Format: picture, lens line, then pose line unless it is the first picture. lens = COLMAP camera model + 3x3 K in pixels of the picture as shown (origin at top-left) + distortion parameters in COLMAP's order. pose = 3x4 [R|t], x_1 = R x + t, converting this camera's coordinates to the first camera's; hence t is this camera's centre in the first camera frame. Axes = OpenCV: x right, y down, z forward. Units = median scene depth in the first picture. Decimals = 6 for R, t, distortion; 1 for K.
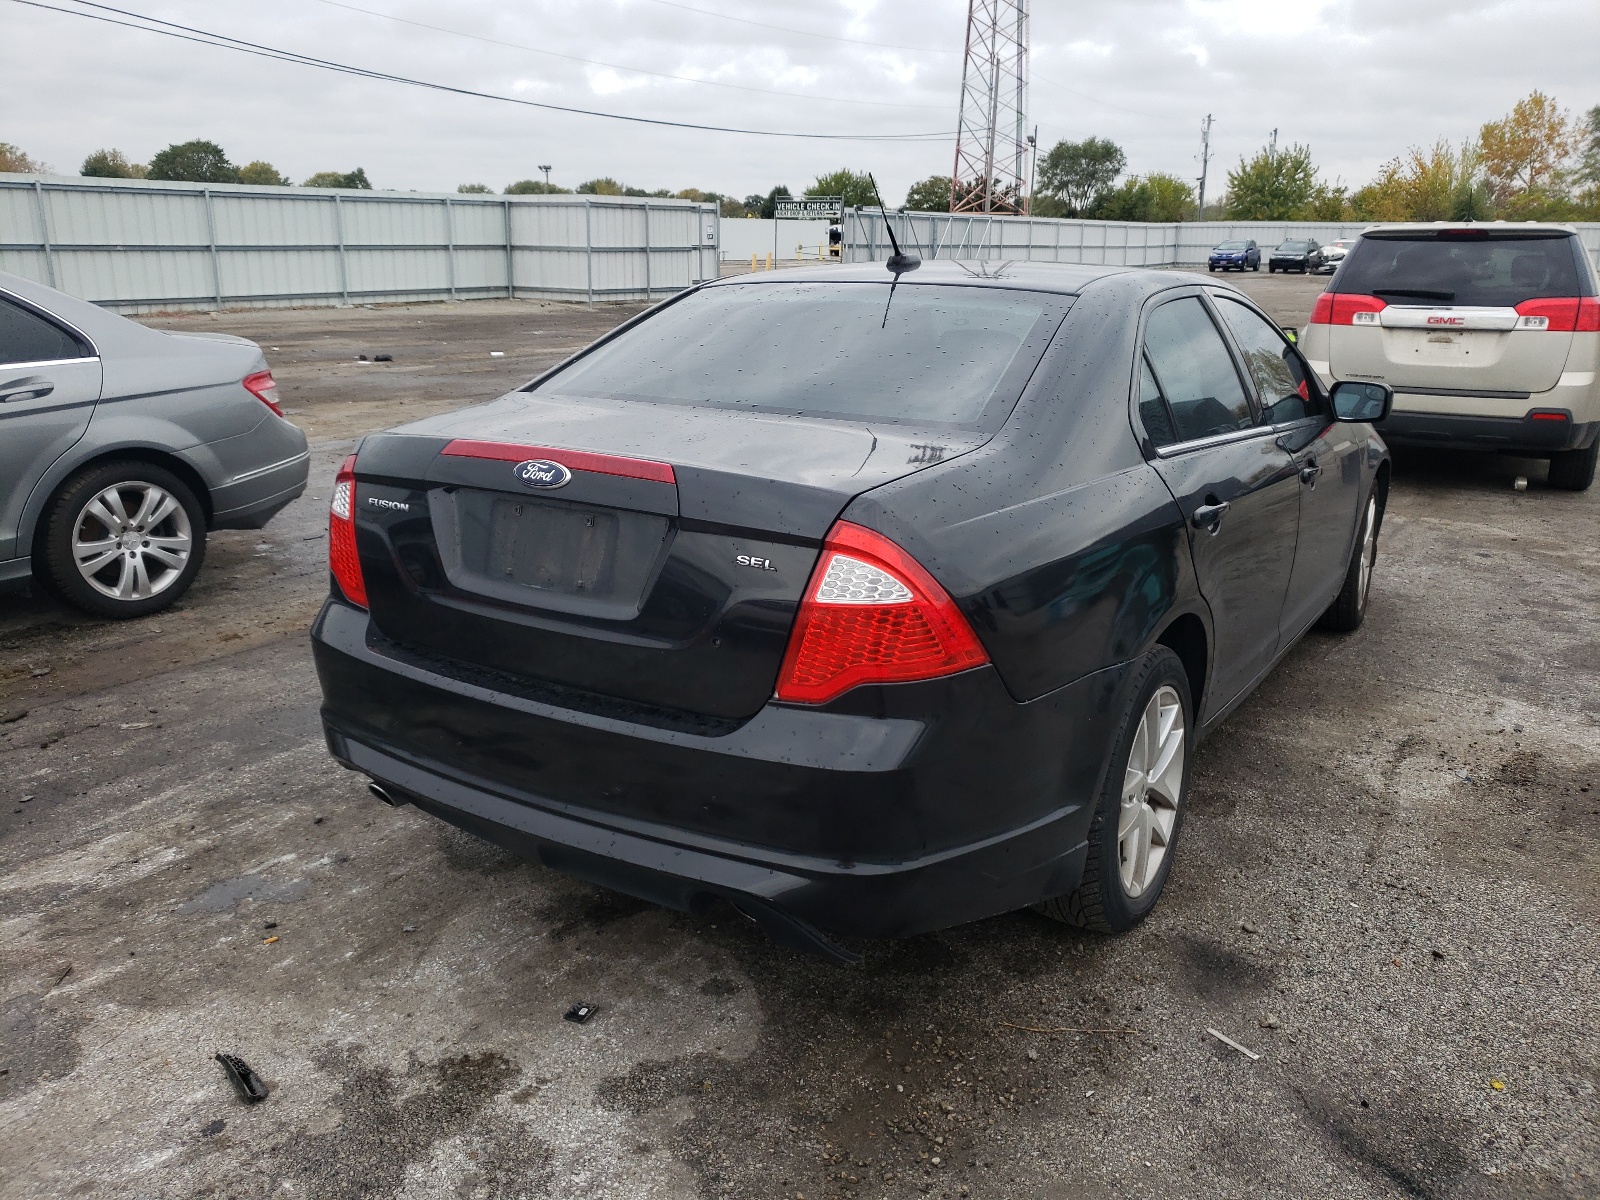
lens RADIAL K [[1232.7, 0, 794.4], [0, 1232.7, 584.8], [0, 0, 1]] dist [0.021929, -0.000989]
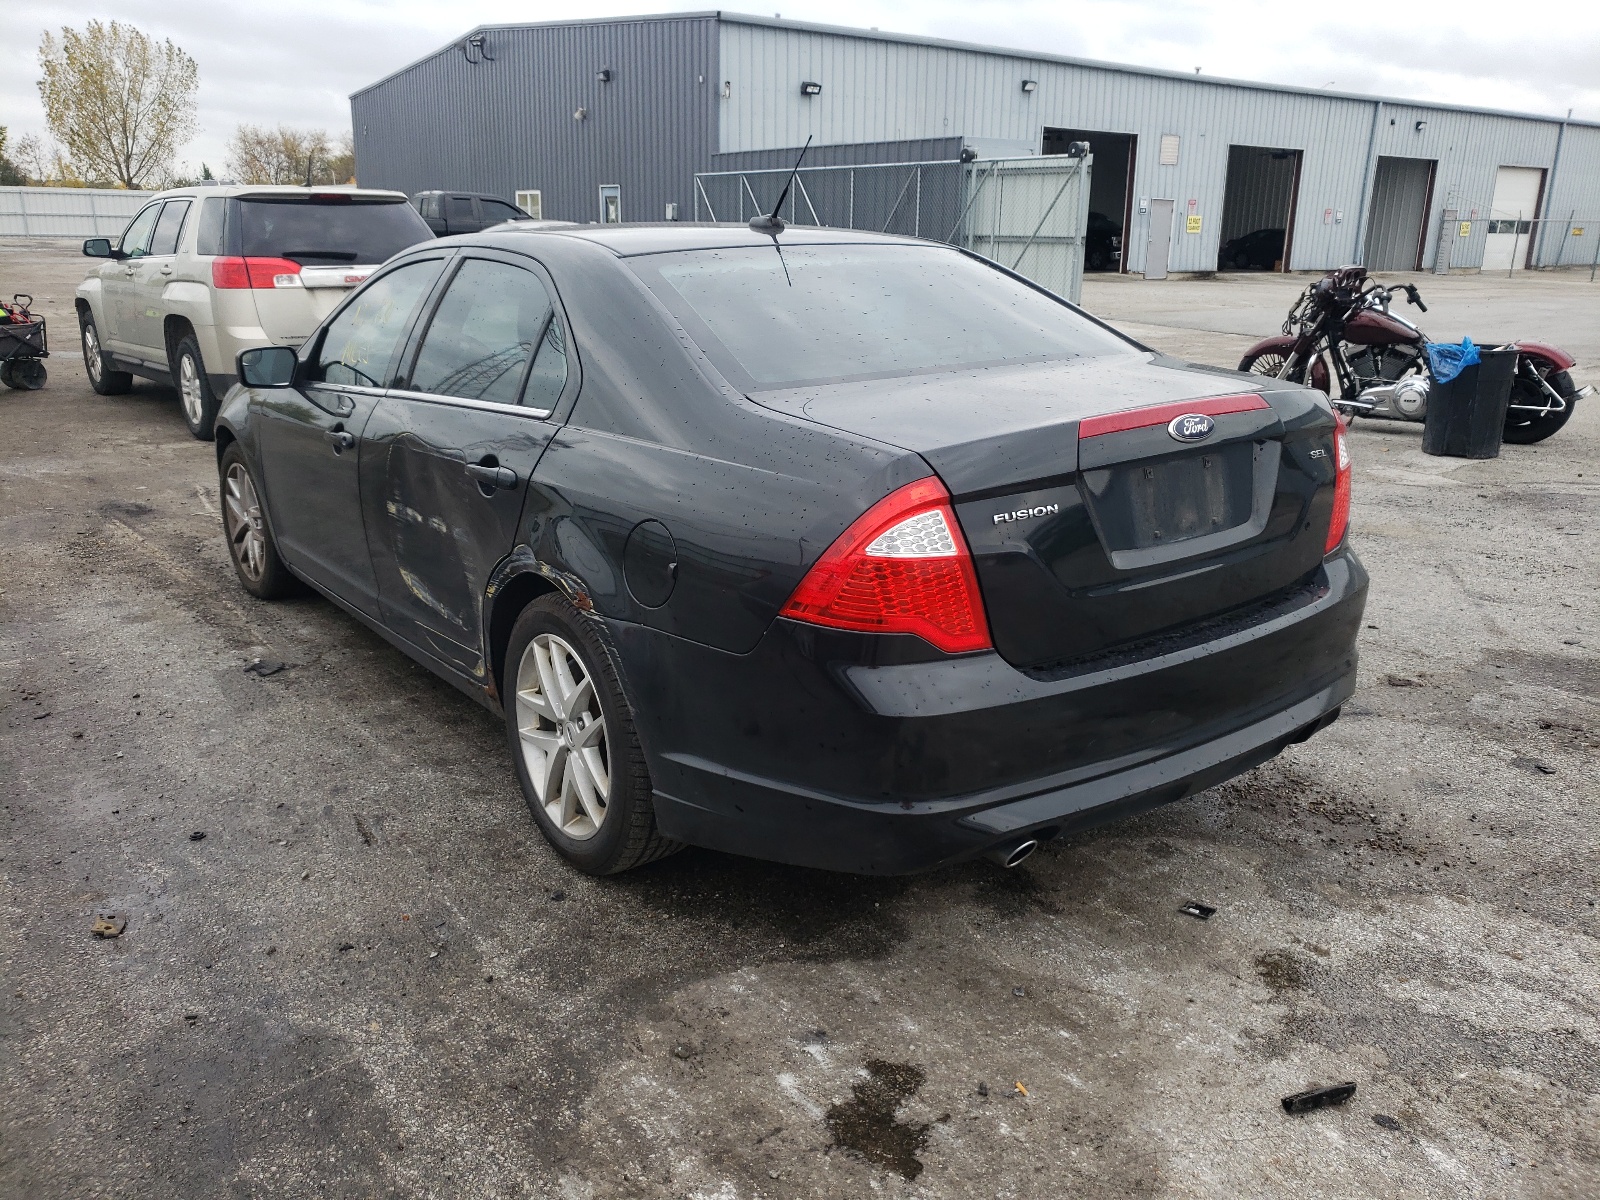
lens RADIAL K [[1232.7, 0, 789.5], [0, 1232.7, 590.5], [0, 0, 1]] dist [0.021929, -0.000989]
pose [[0.349224, -0.273964, 0.896095, -0.821009], [0.244871, 0.949756, 0.194939, -0.155748], [-0.904478, 0.151351, 0.398763, 0.574222]]
